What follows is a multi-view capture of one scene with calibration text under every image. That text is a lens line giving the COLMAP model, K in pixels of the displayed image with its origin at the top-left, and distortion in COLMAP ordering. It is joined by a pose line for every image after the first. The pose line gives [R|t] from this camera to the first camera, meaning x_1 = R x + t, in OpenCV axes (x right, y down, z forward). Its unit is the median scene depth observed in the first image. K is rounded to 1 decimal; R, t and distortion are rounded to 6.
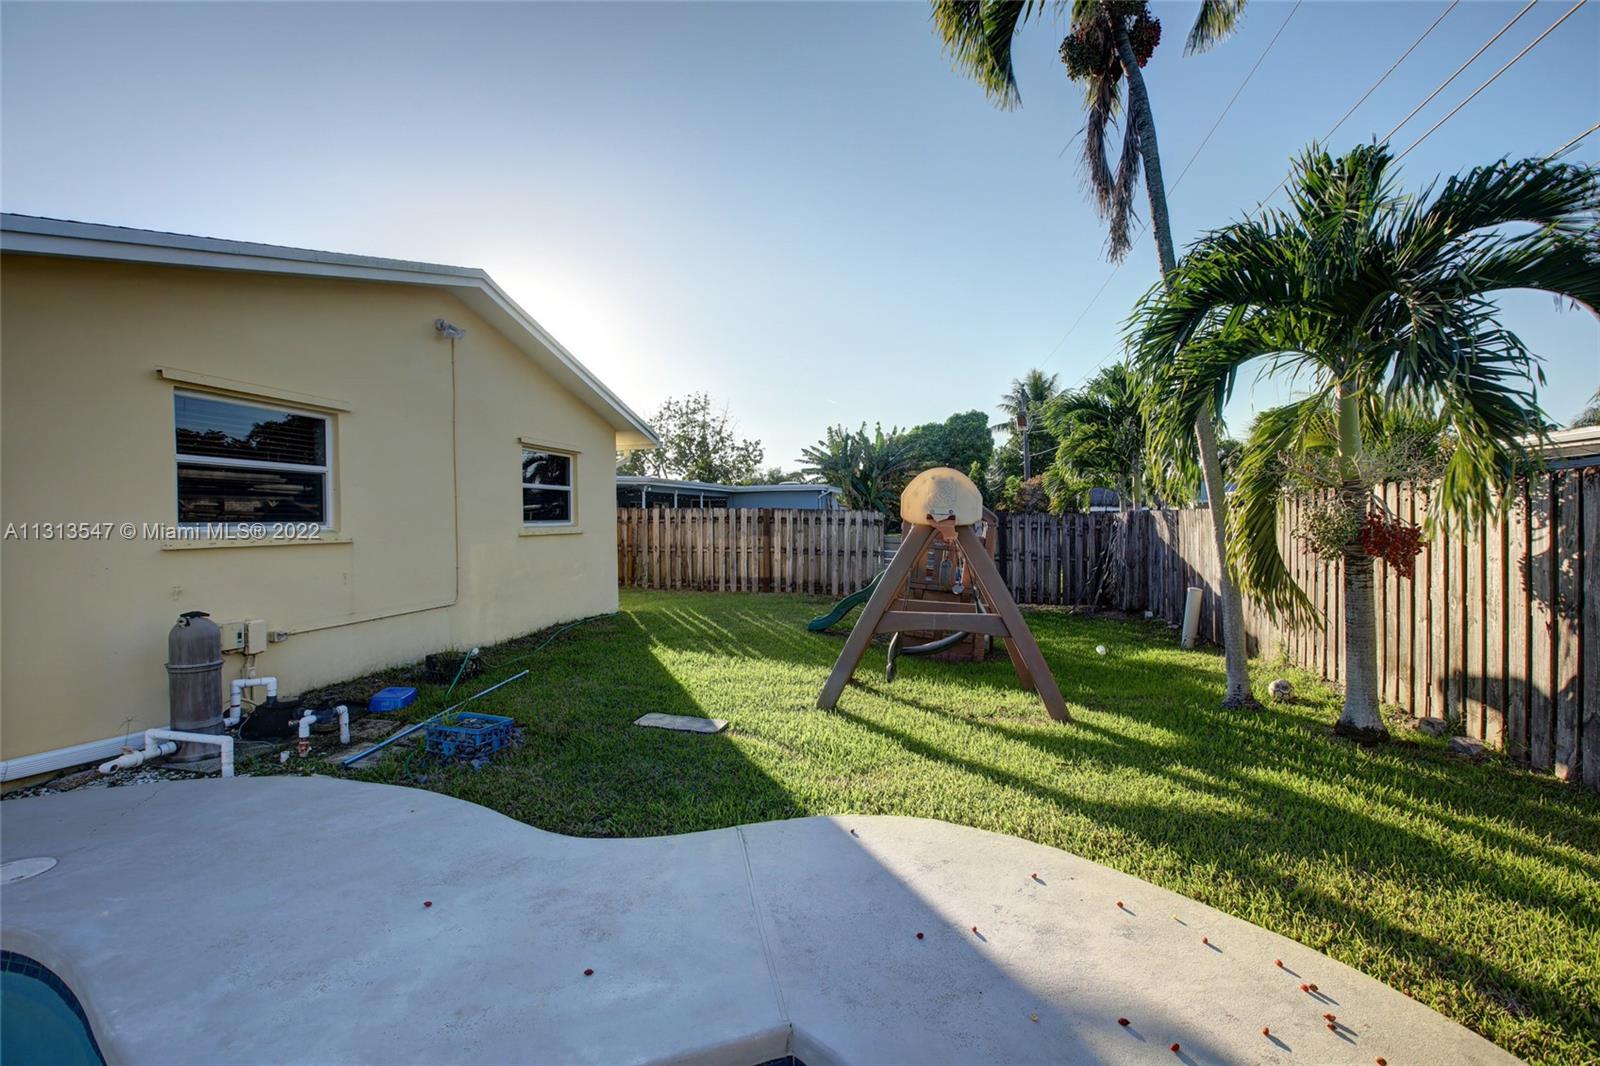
lens RADIAL K [[726.0, 0, 803.8], [0, 726.0, 540.7], [0, 0, 1]] dist [-0.042604, 0.011972]
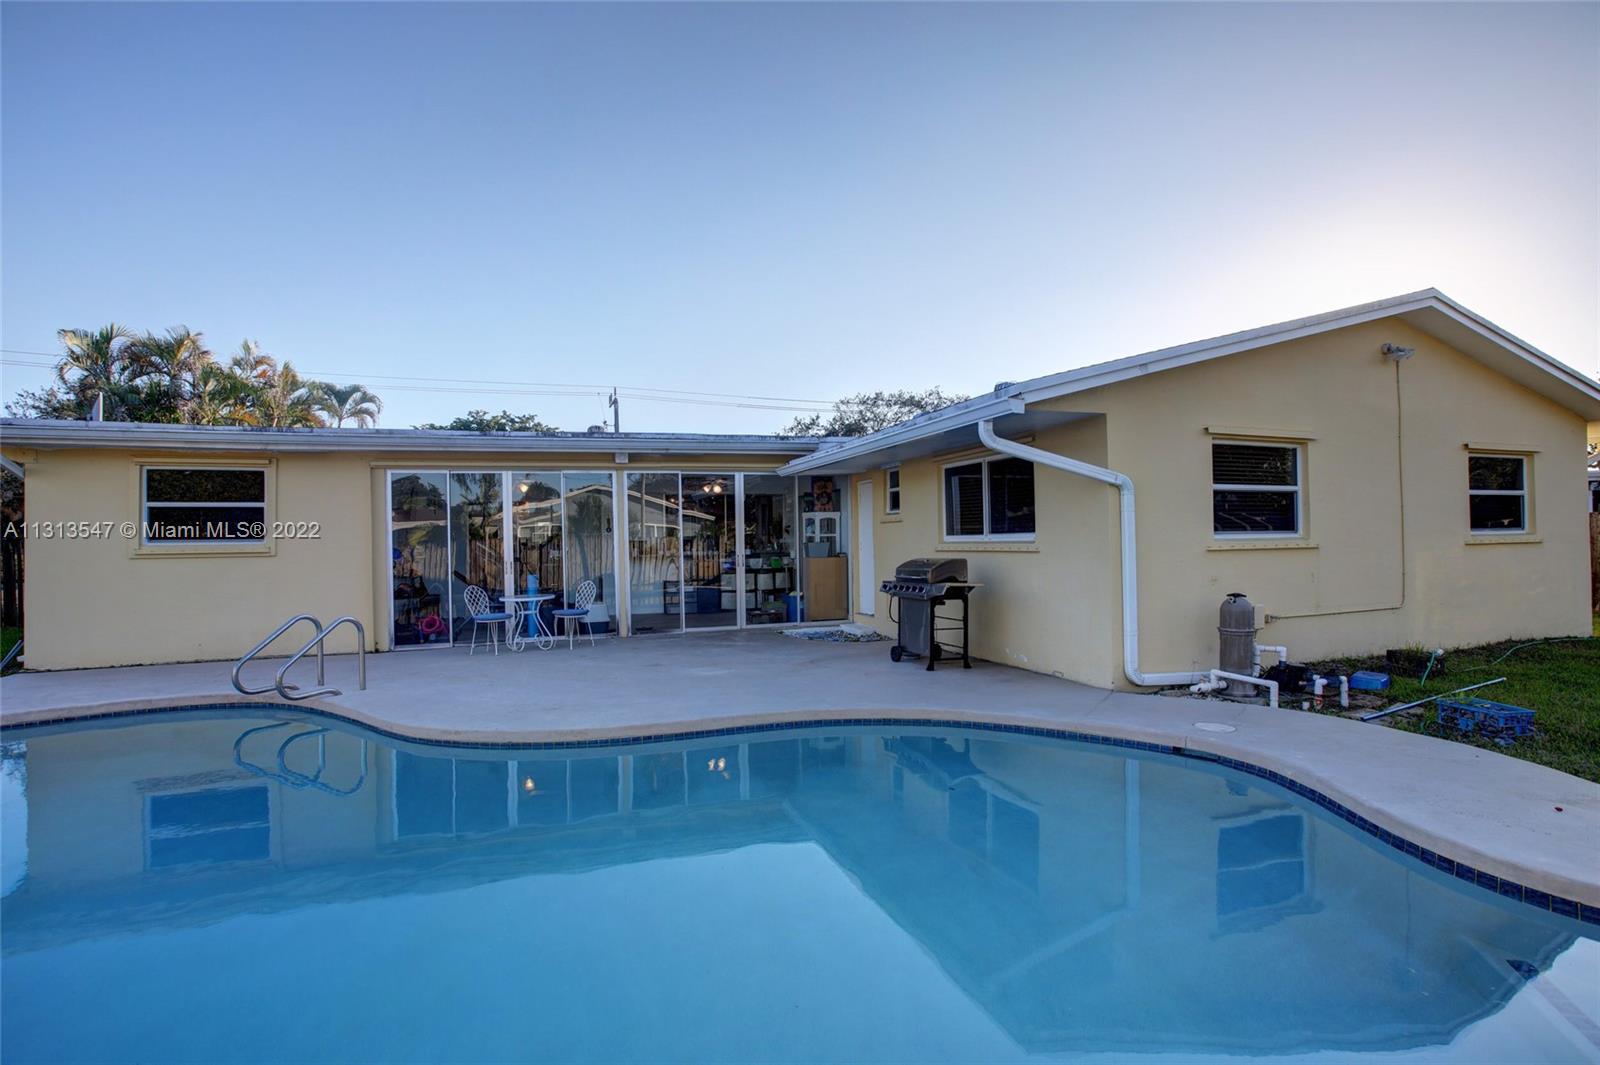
lens RADIAL K [[726.0, 0, 796.4], [0, 726.0, 533.6], [0, 0, 1]] dist [-0.042604, 0.011972]
pose [[0.507903, -0.005043, -0.861400, -0.052731], [-0.016533, 0.999742, -0.015602, 0.014284], [0.861256, 0.022166, 0.507688, -0.432045]]
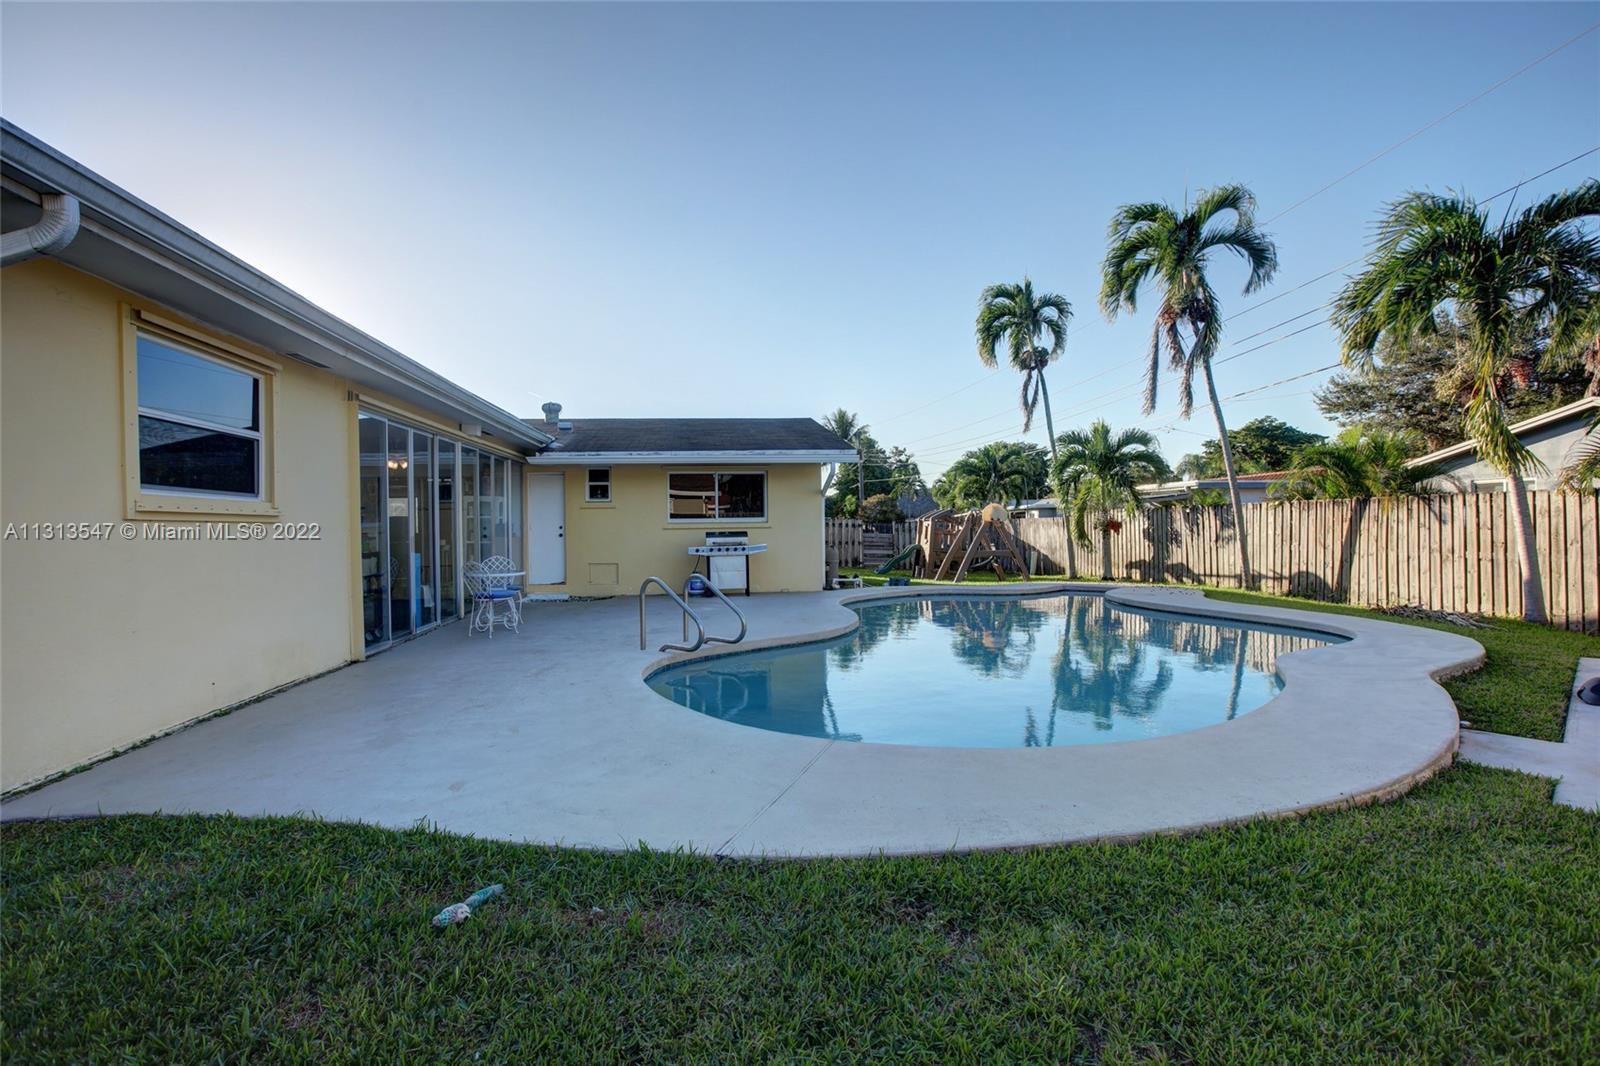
lens RADIAL K [[726.0, 0, 795.3], [0, 726.0, 529.0], [0, 0, 1]] dist [-0.042604, 0.011972]
pose [[0.948372, -0.000607, 0.317161, -1.811251], [0.011154, 0.999443, -0.031442, 0.111523], [-0.316965, 0.033356, 0.947850, -1.898842]]
